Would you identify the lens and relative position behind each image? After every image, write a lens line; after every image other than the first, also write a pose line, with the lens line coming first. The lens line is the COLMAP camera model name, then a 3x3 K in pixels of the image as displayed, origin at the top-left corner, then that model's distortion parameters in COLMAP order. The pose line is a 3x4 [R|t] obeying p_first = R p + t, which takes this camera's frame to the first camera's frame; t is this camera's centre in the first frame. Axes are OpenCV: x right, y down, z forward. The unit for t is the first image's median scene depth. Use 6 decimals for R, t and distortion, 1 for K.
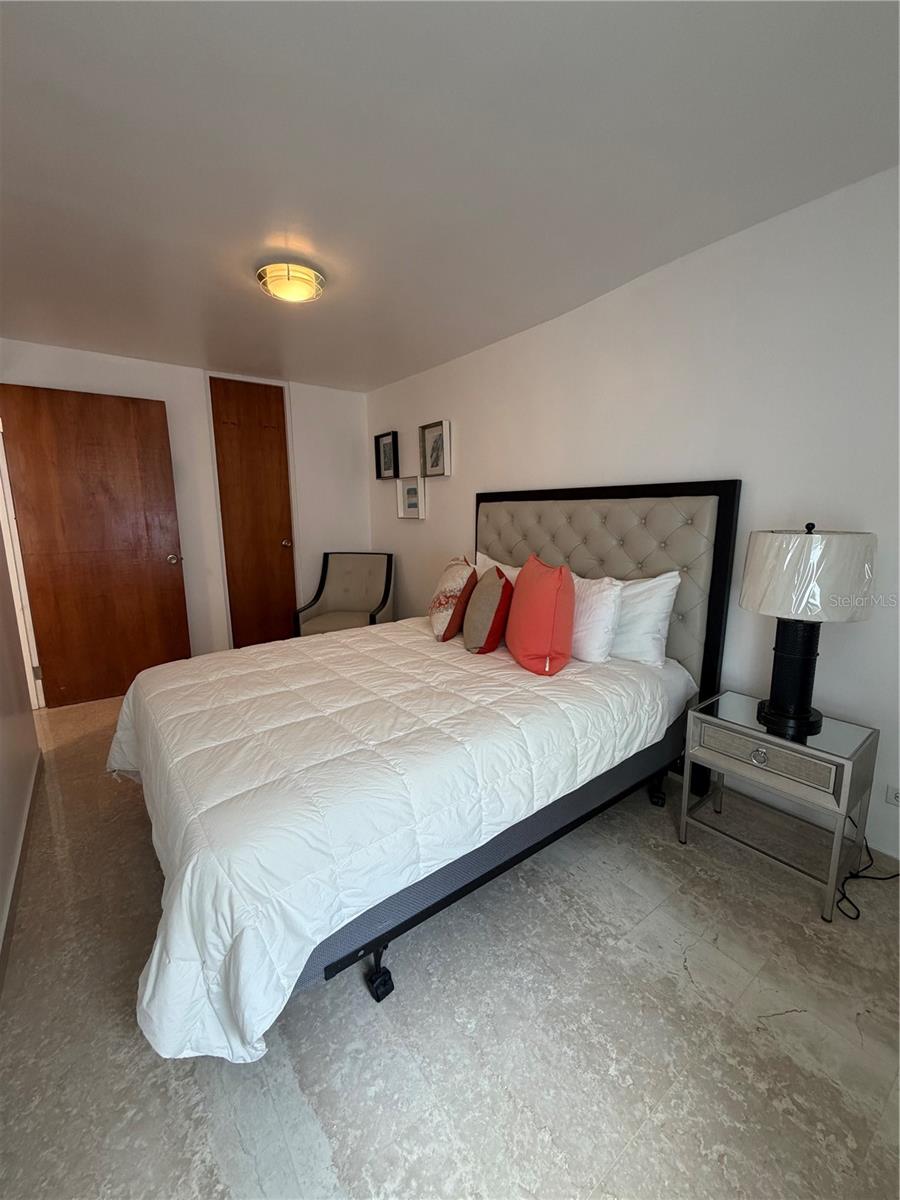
lens RADIAL K [[479.7, 0, 450.5], [0, 479.7, 596.0], [0, 0, 1]] dist [-0.008739, 0.002845]
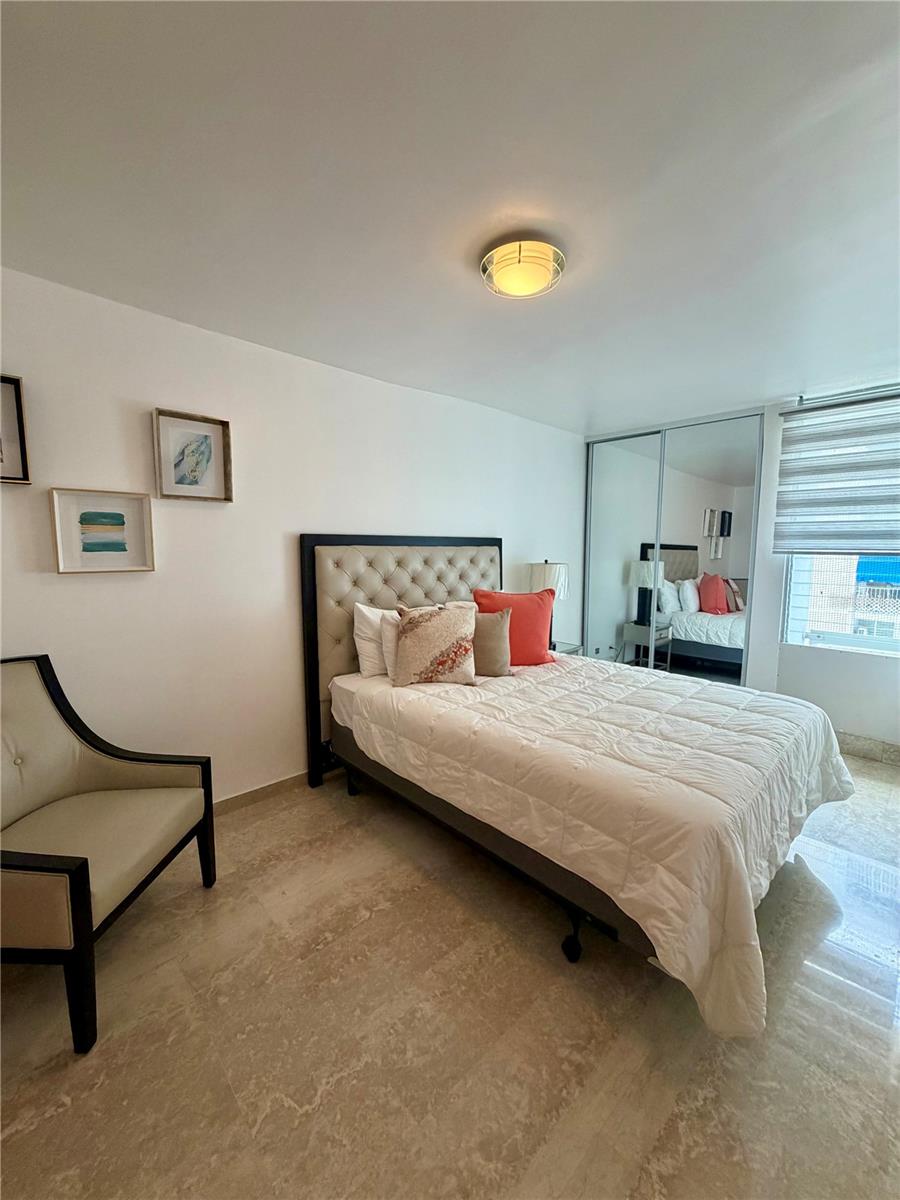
lens RADIAL K [[479.7, 0, 450.1], [0, 479.7, 599.6], [0, 0, 1]] dist [-0.008739, 0.002845]
pose [[-0.105061, -0.090165, 0.990370, -0.668291], [0.171882, 0.979247, 0.107386, -0.133558], [-0.979499, 0.181509, -0.087383, 0.745405]]
